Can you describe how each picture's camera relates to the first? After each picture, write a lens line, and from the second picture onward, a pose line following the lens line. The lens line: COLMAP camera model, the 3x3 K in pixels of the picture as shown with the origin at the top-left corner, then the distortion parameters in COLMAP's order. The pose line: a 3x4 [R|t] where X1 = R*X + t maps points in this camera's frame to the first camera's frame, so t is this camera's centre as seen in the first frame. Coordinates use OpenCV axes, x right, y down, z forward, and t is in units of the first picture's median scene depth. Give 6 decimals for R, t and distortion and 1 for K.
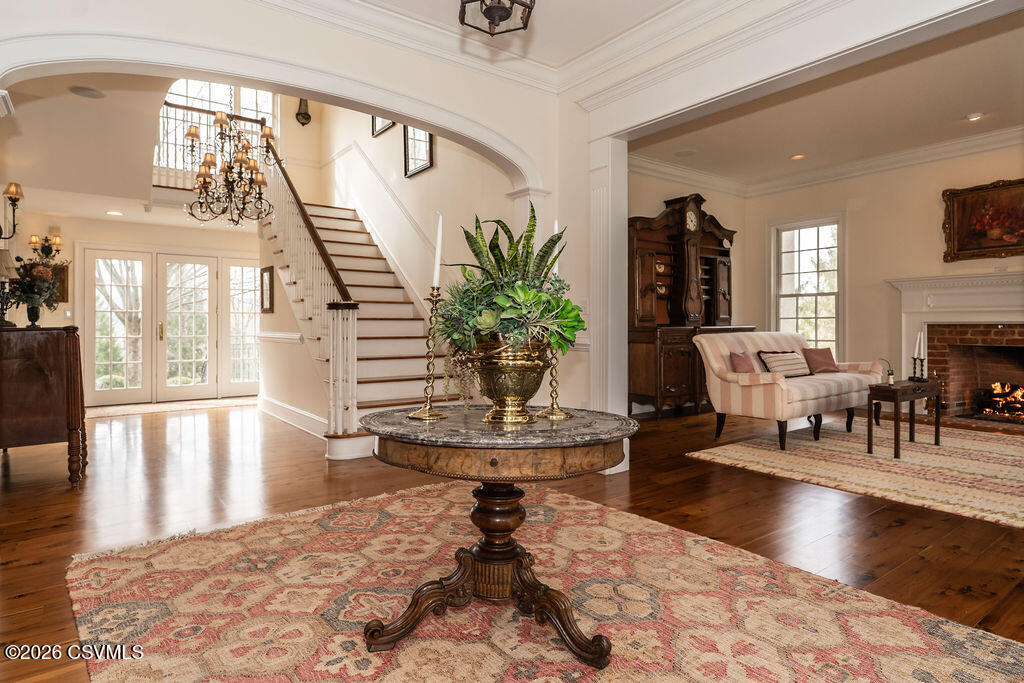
lens RADIAL K [[582.9, 0, 512.6], [0, 582.9, 318.6], [0, 0, 1]] dist [-0.002097, 0.000488]
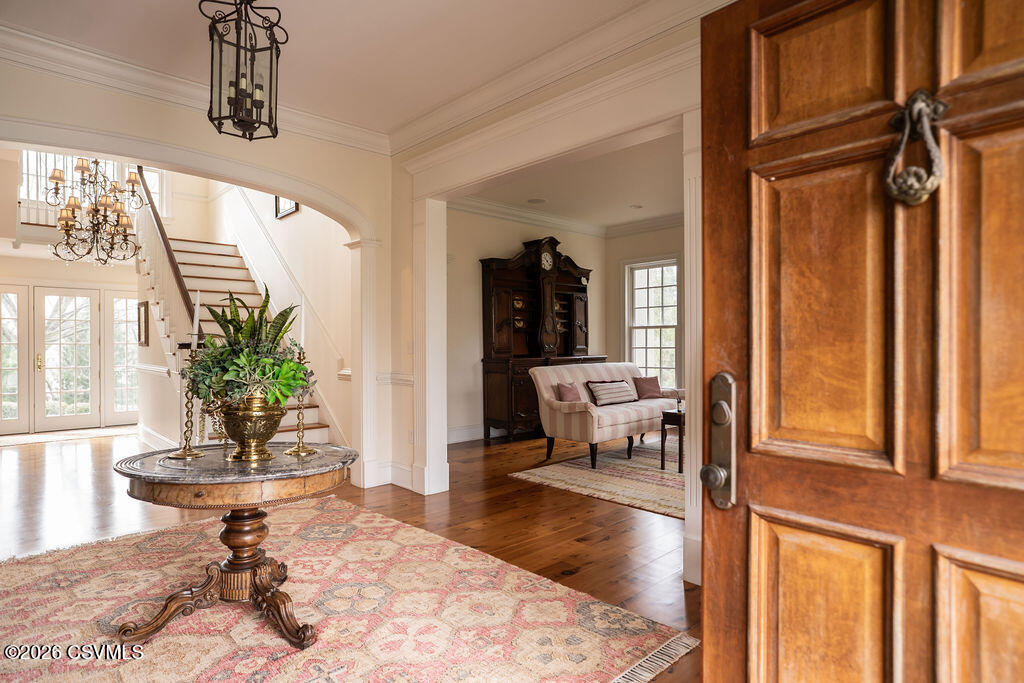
lens RADIAL K [[575.2, 0, 512.0], [0, 575.2, 341.5], [0, 0, 1]] dist [-0.059265, 0.040112]
pose [[0.993830, -0.002379, 0.110885, 0.224880], [0.001558, 0.999971, 0.007491, -0.044710], [-0.110900, -0.007272, 0.993805, -0.141132]]
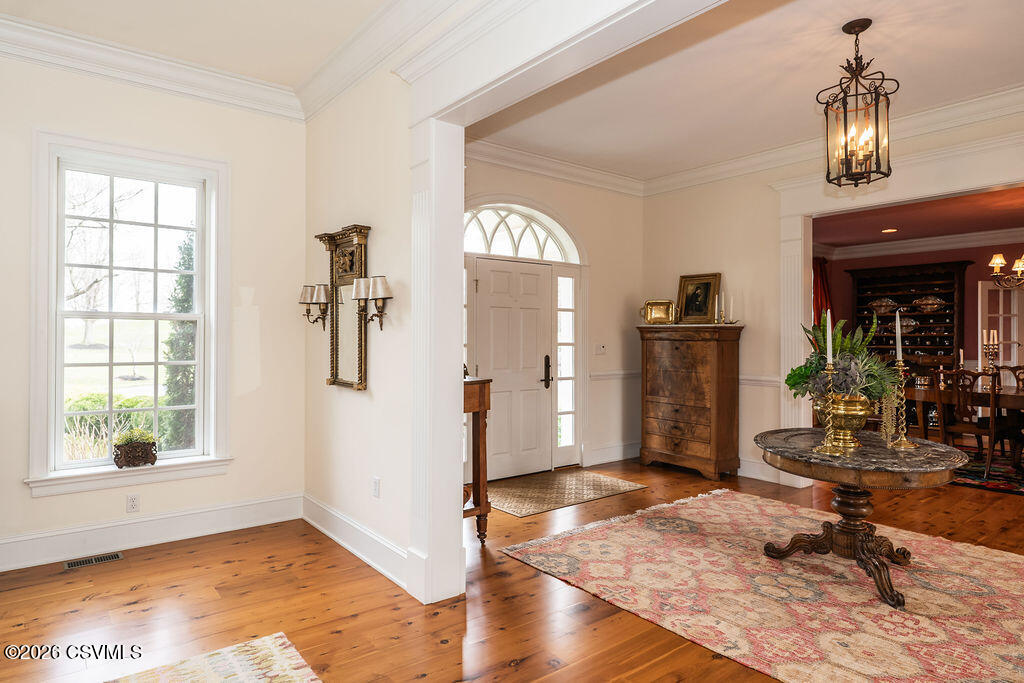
lens RADIAL K [[596.8, 0, 493.5], [0, 596.8, 336.9], [0, 0, 1]] dist [-0.001067, 0.001487]
pose [[-0.999985, -0.002678, -0.004818, 0.510487], [-0.002611, 0.999898, -0.014011, -0.045460], [0.004855, -0.013998, -0.999890, 1.417094]]
